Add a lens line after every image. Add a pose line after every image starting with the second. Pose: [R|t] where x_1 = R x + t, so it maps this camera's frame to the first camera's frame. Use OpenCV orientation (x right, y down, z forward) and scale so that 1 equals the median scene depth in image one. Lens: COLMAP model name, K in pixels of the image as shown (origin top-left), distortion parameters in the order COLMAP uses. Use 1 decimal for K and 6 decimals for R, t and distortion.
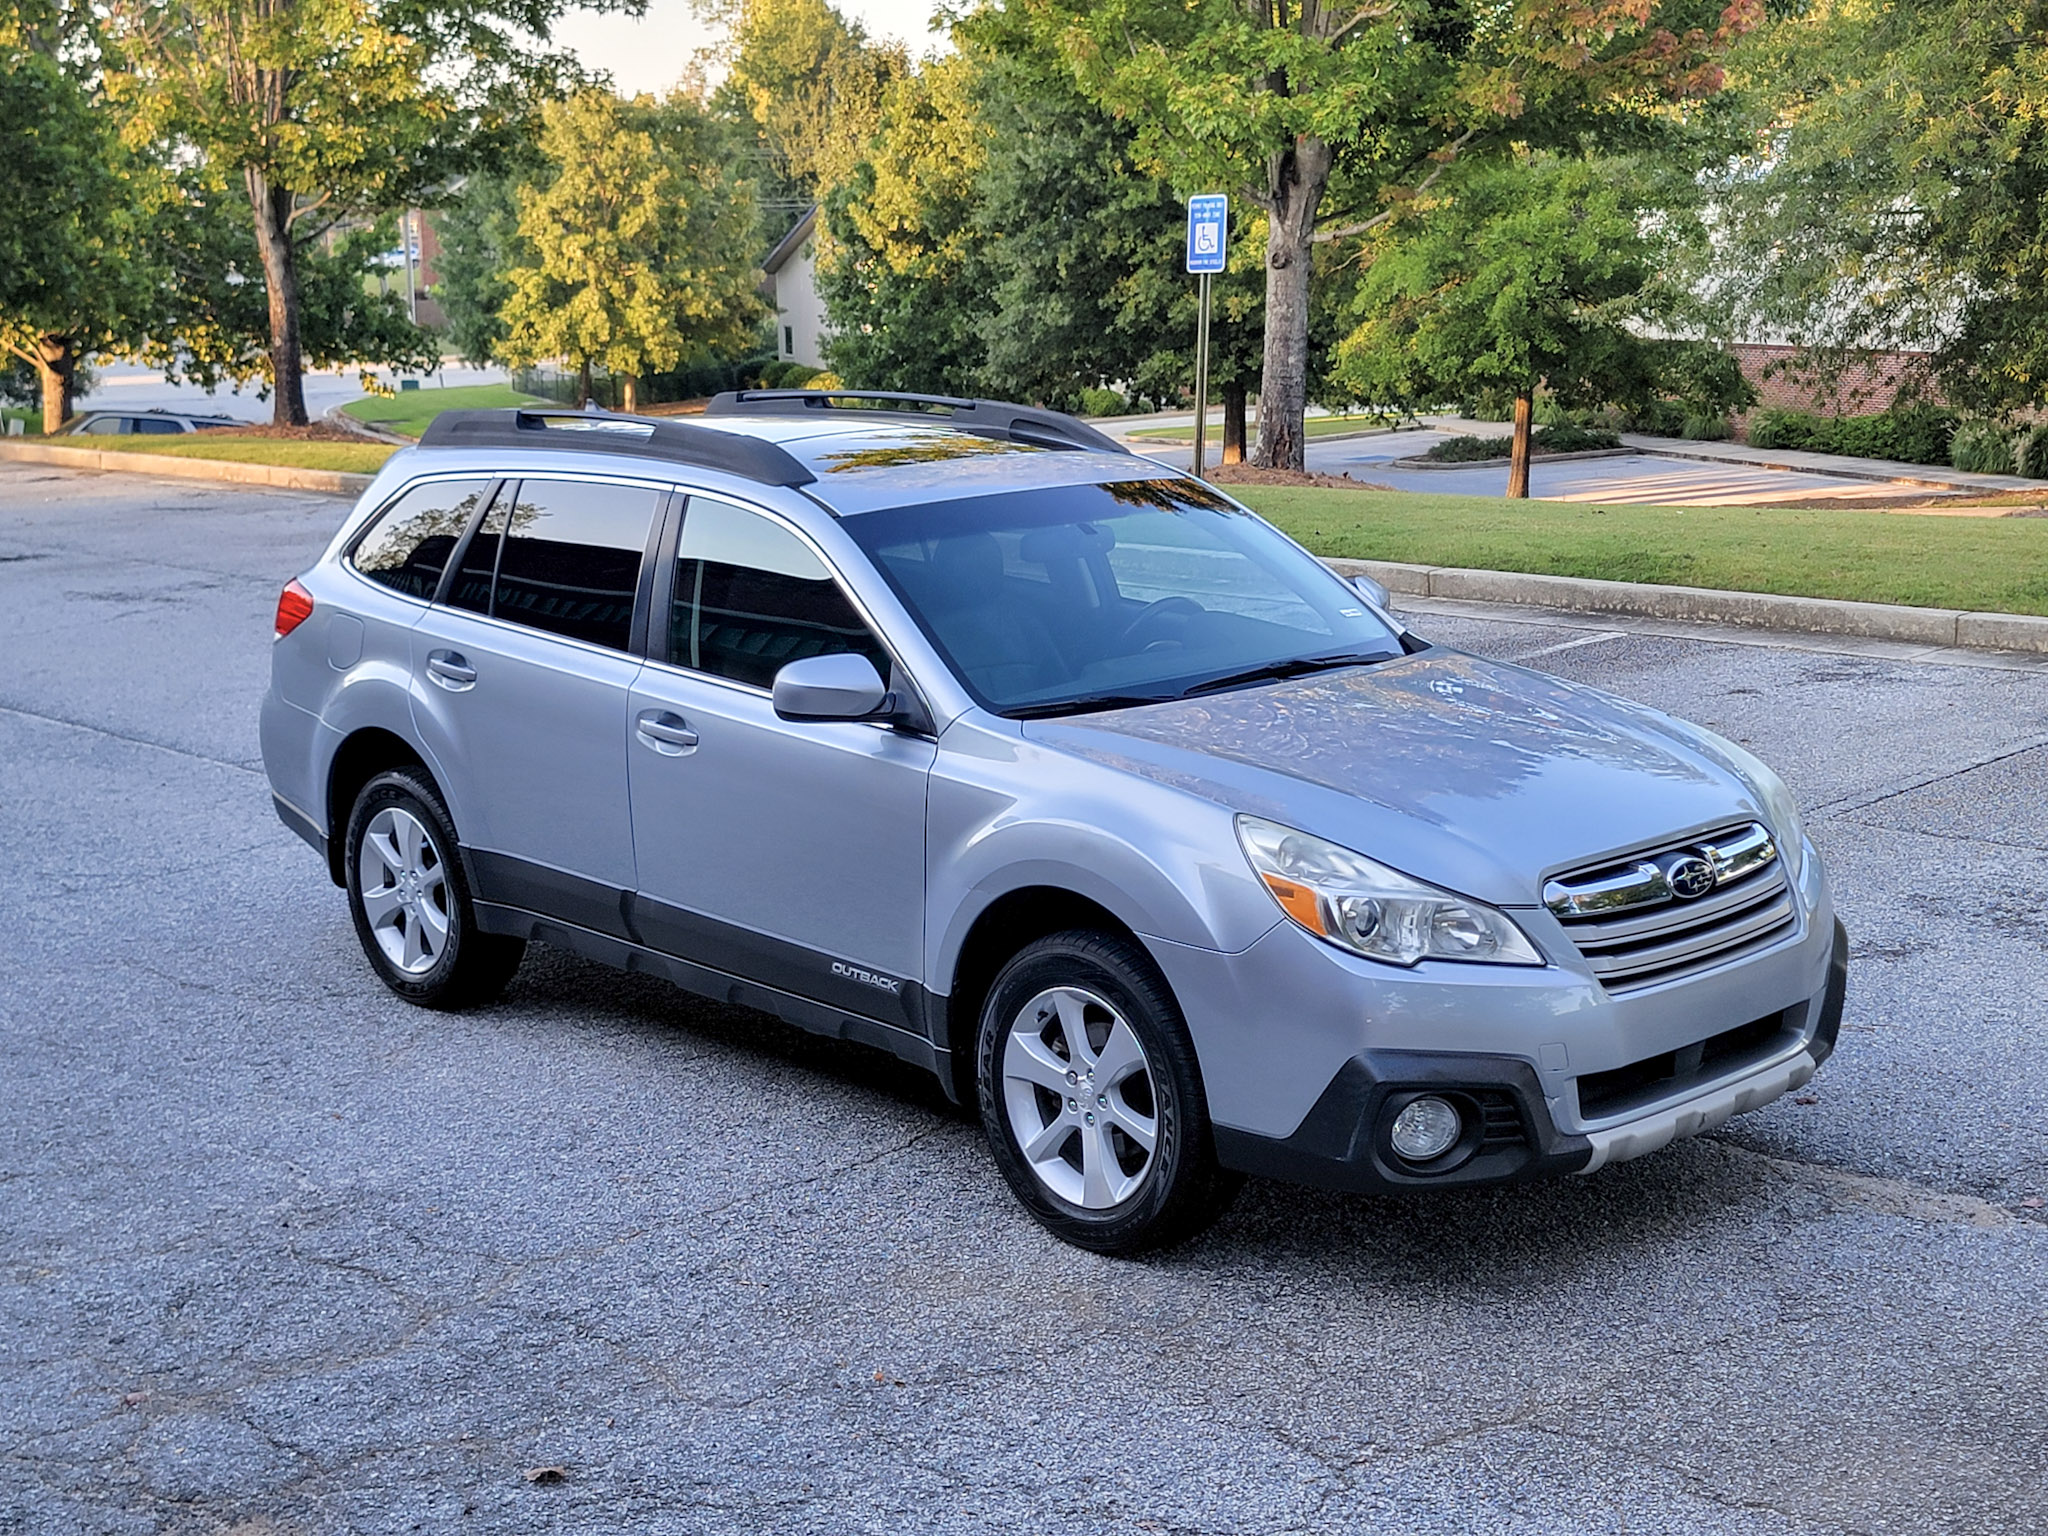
lens RADIAL K [[2767.3, 0, 1024.0], [0, 2767.3, 768.0], [0, 0, 1]] dist [0.093808, -0.099542]
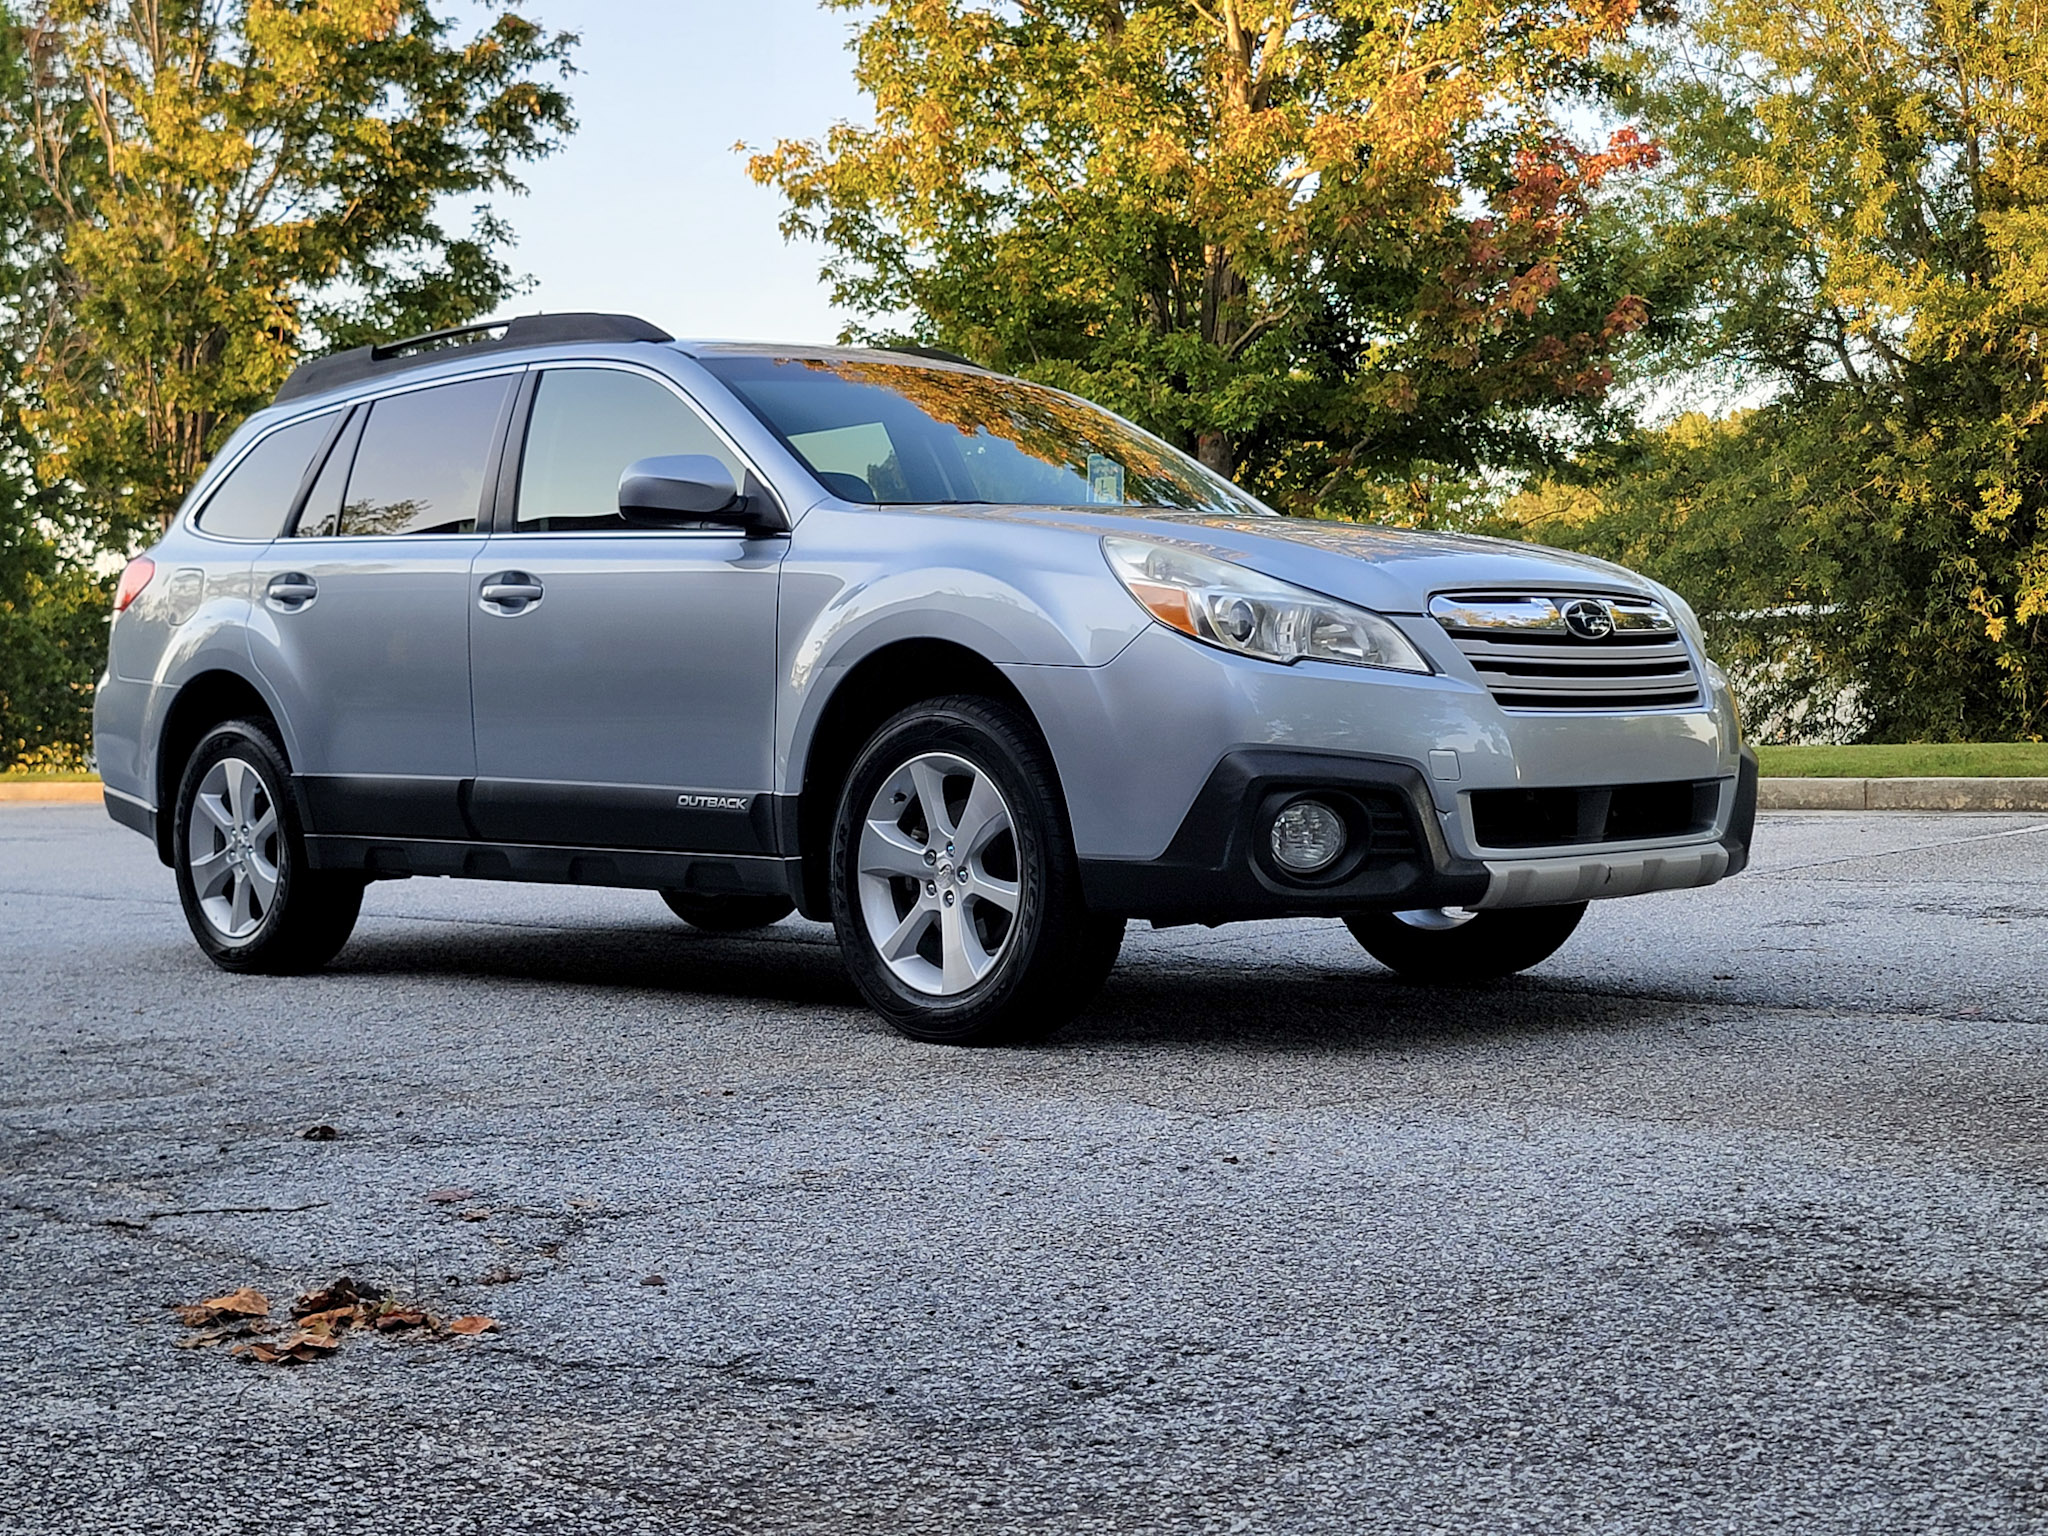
lens RADIAL K [[2768.4, 0, 1011.4], [0, 2768.4, 760.0], [0, 0, 1]] dist [0.091240, -0.098262]
pose [[0.999717, 0.002125, 0.023702, 0.017242], [0.002059, 0.984546, -0.175113, 0.185379], [-0.023708, 0.175112, 0.984263, 0.066156]]
